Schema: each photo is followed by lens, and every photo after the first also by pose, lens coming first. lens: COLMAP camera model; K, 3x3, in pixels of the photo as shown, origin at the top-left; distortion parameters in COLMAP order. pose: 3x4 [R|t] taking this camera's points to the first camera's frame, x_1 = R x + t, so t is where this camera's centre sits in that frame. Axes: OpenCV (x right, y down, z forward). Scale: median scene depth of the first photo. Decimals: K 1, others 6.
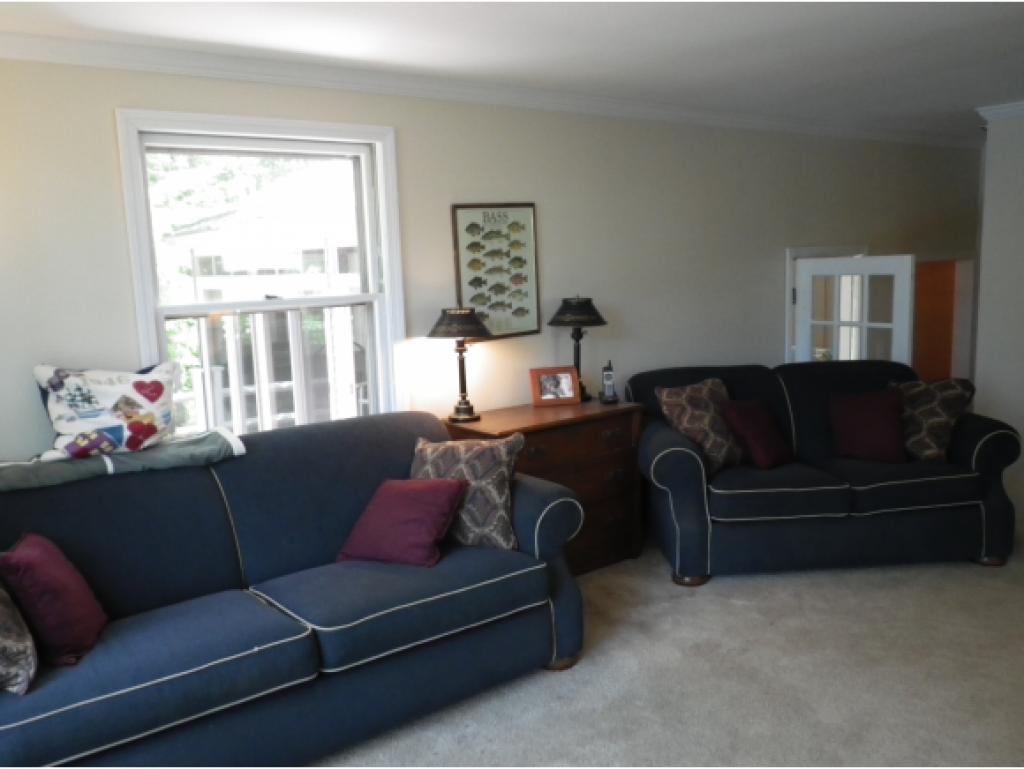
lens RADIAL K [[833.0, 0, 511.3], [0, 833.0, 384.3], [0, 0, 1]] dist [-0.001131, -0.001801]
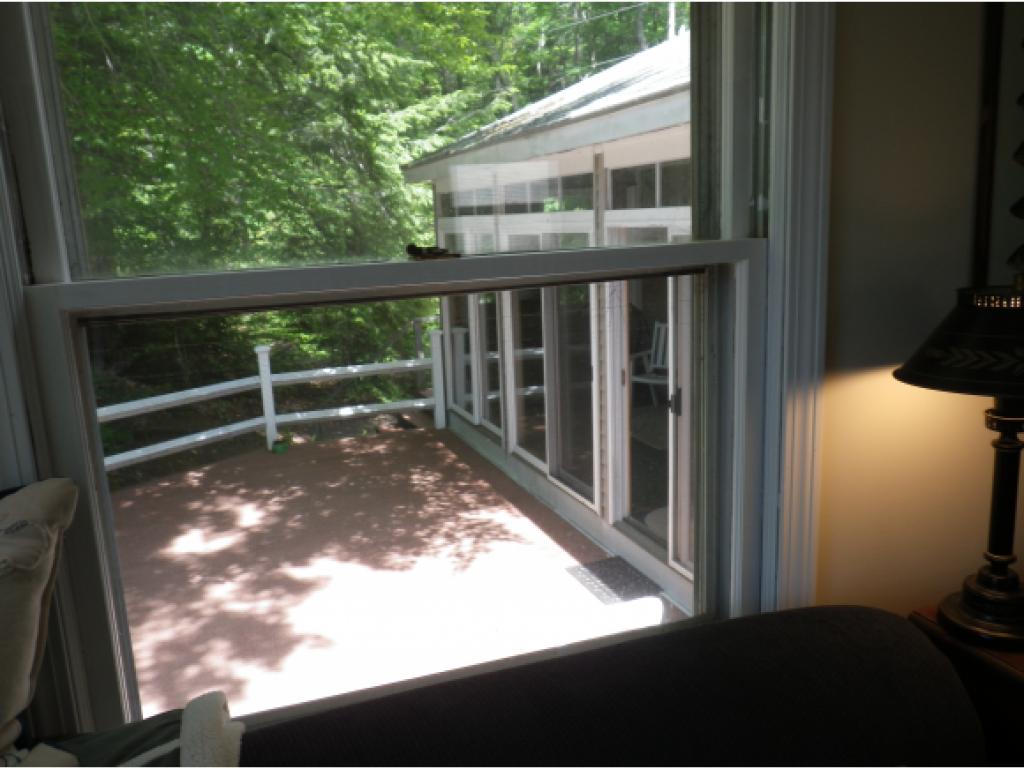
lens RADIAL K [[833.0, 0, 512.1], [0, 833.0, 385.6], [0, 0, 1]] dist [-0.001131, -0.001801]
pose [[0.952836, 0.054532, -0.298547, -0.144310], [-0.035028, 0.996911, 0.070300, -0.069910], [0.301458, -0.056527, 0.951802, 0.637809]]
